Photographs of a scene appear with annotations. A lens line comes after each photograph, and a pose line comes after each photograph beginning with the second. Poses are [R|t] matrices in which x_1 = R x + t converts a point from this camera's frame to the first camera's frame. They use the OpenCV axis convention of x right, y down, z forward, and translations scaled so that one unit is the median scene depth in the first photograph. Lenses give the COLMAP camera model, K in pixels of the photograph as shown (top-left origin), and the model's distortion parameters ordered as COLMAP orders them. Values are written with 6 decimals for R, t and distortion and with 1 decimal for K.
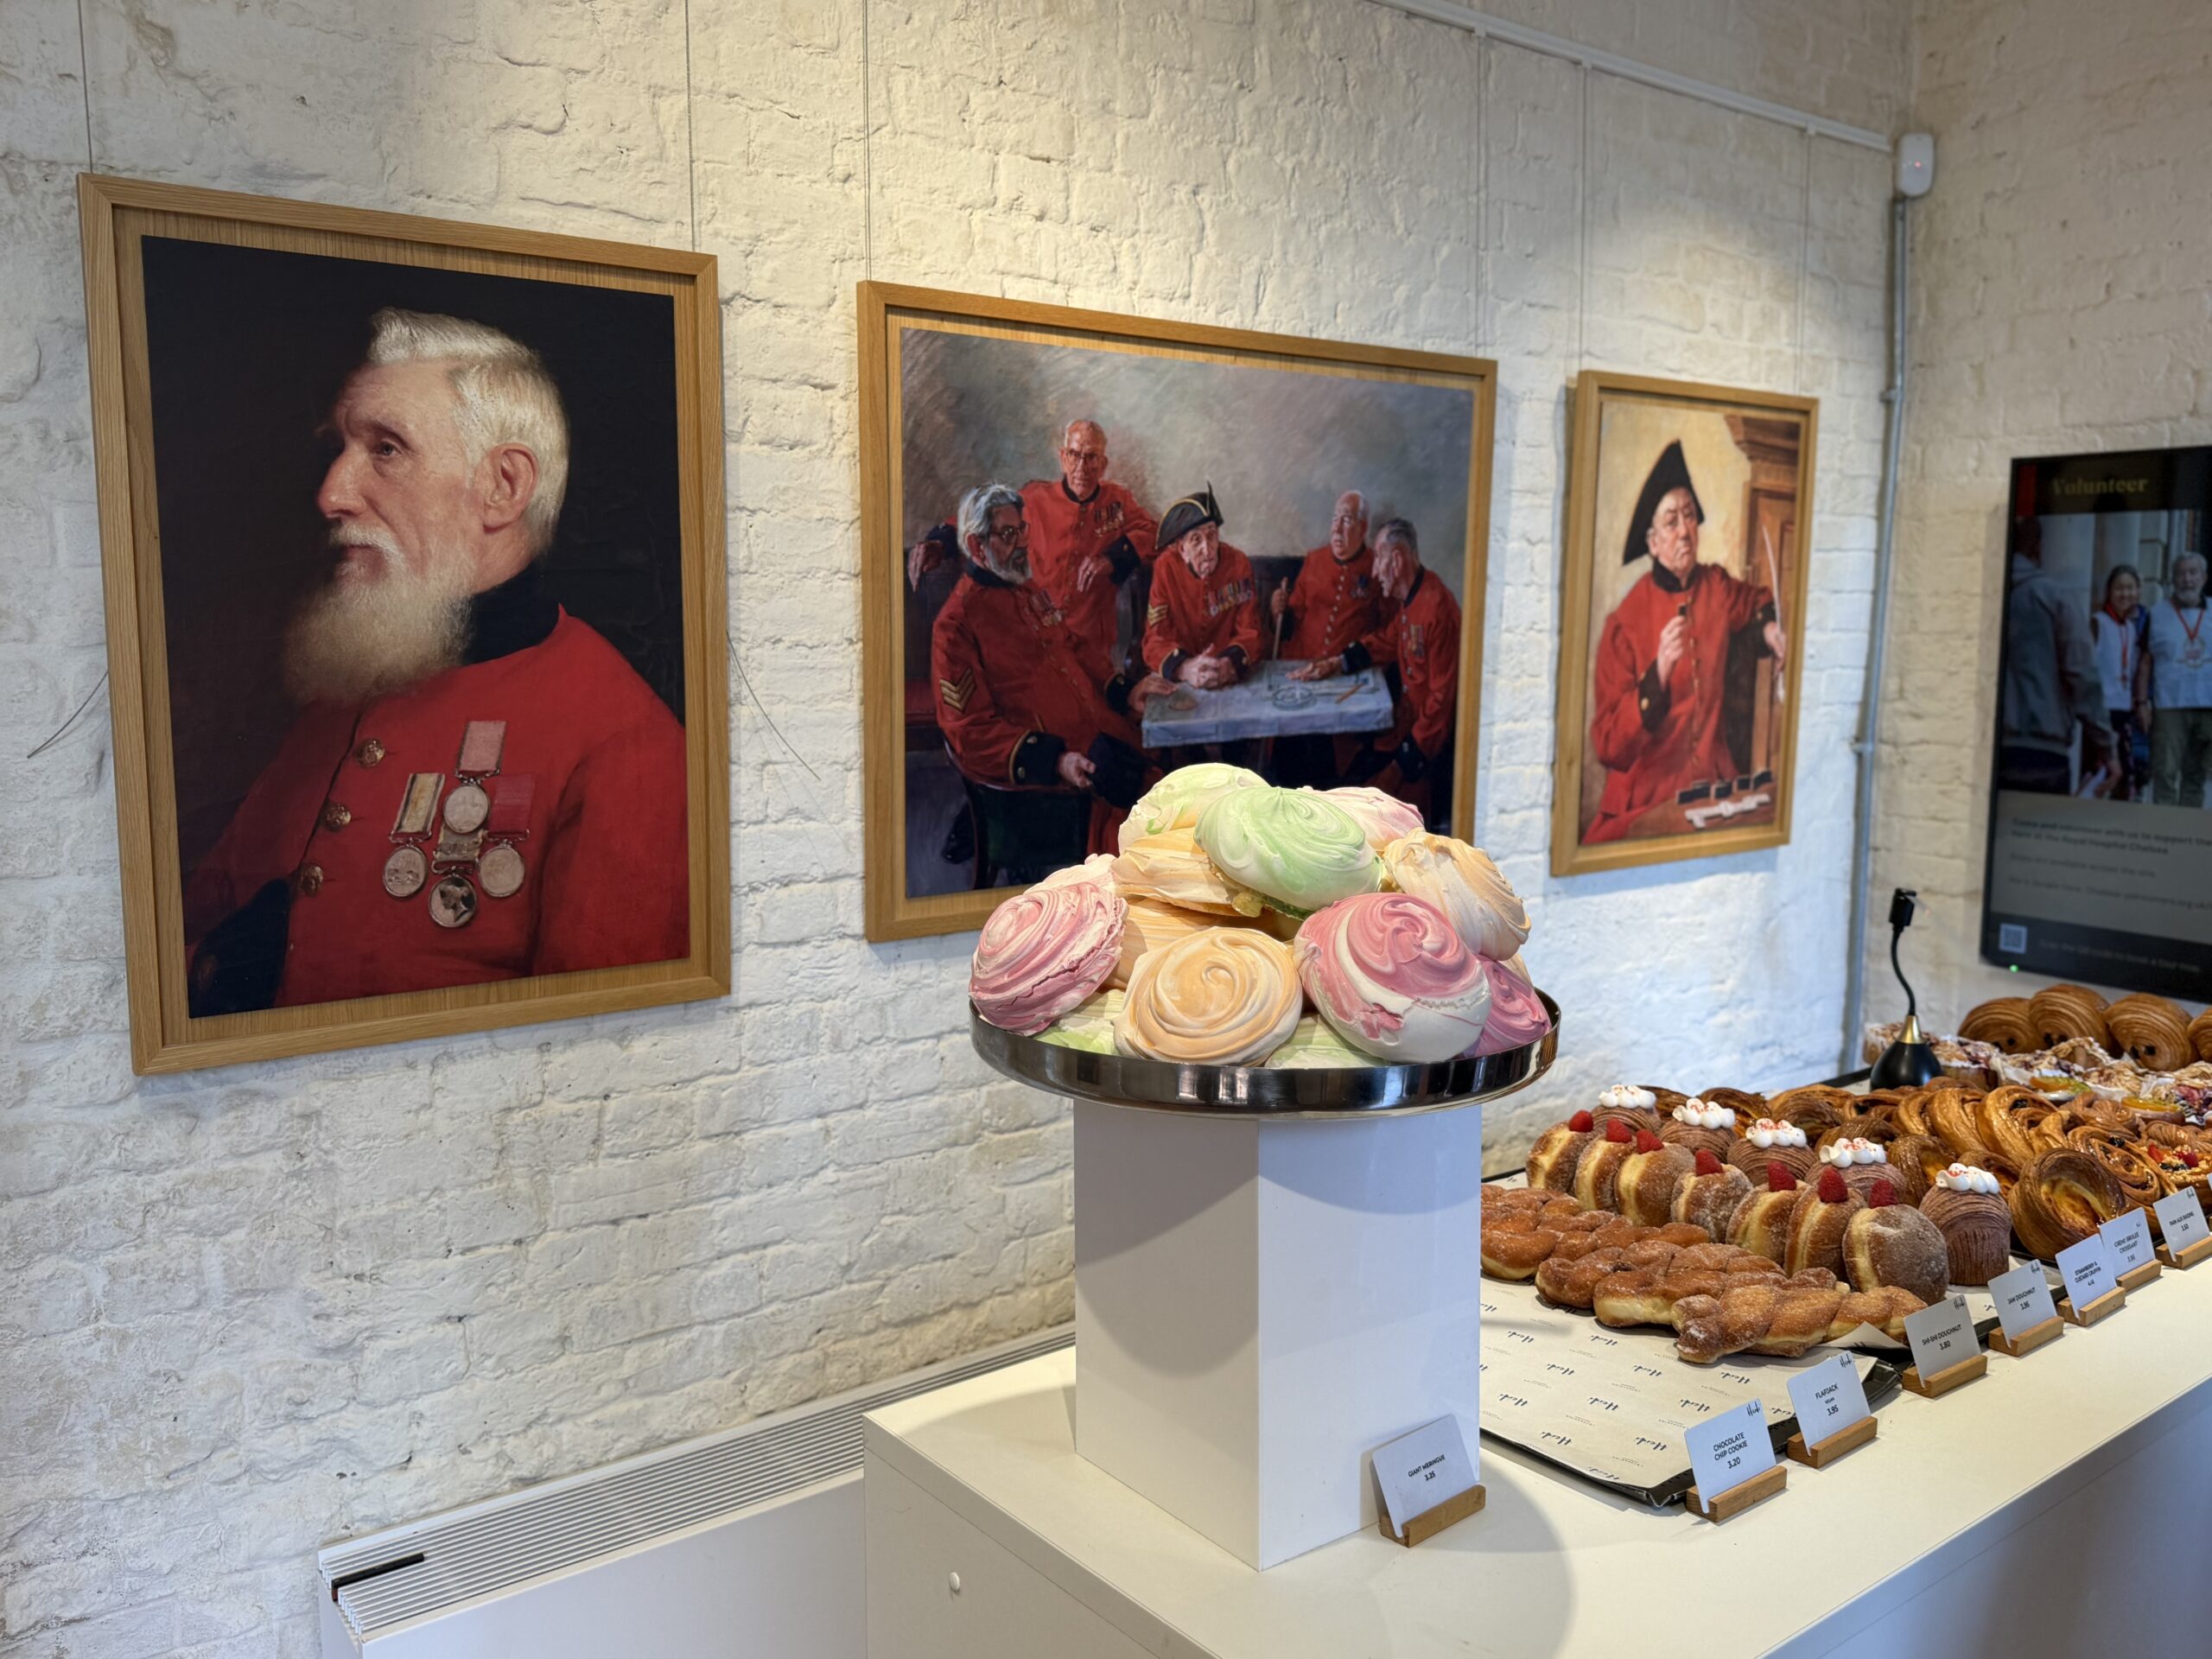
lens RADIAL K [[1951.9, 0, 1106.0], [0, 1951.9, 829.5], [0, 0, 1]] dist [0.145315, -0.204511]
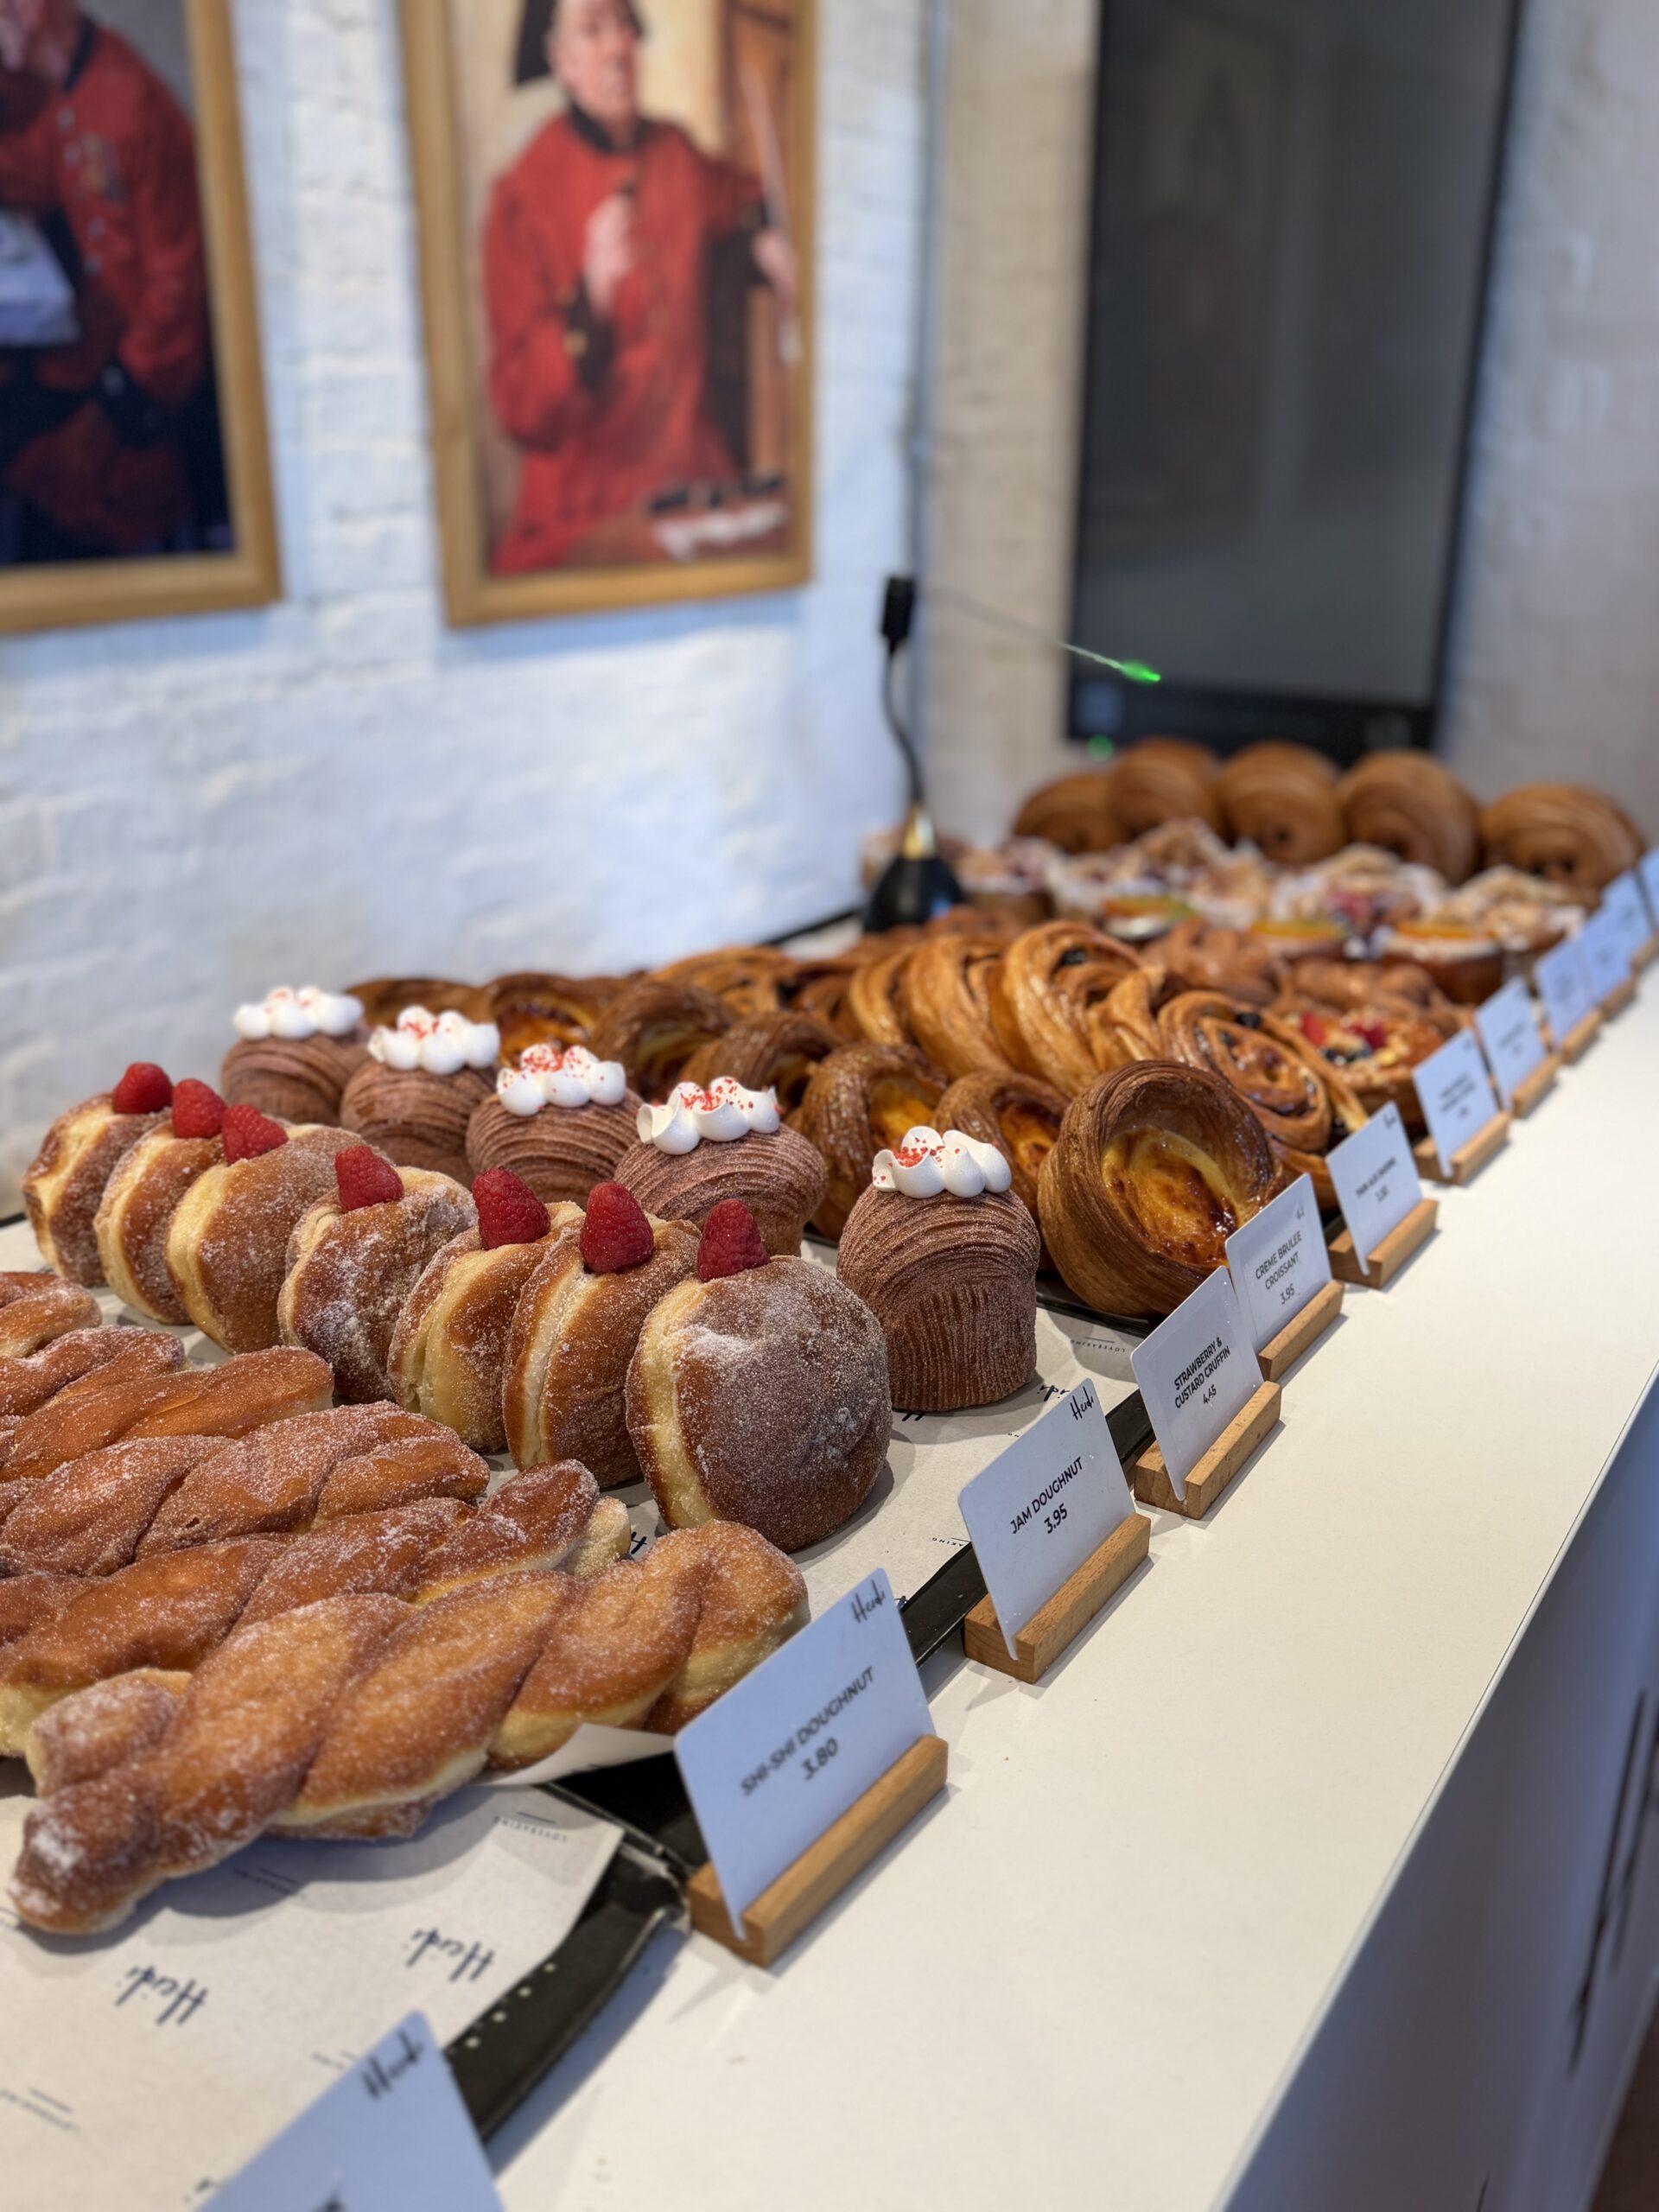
lens RADIAL K [[1951.9, 0, 829.5], [0, 1951.9, 1106.0], [0, 0, 1]] dist [0.145315, -0.204511]
pose [[0.959158, -0.099125, 0.264935, 0.276244], [0.040227, 0.974871, 0.219110, 0.066647], [-0.279997, -0.199503, 0.939042, 0.571033]]
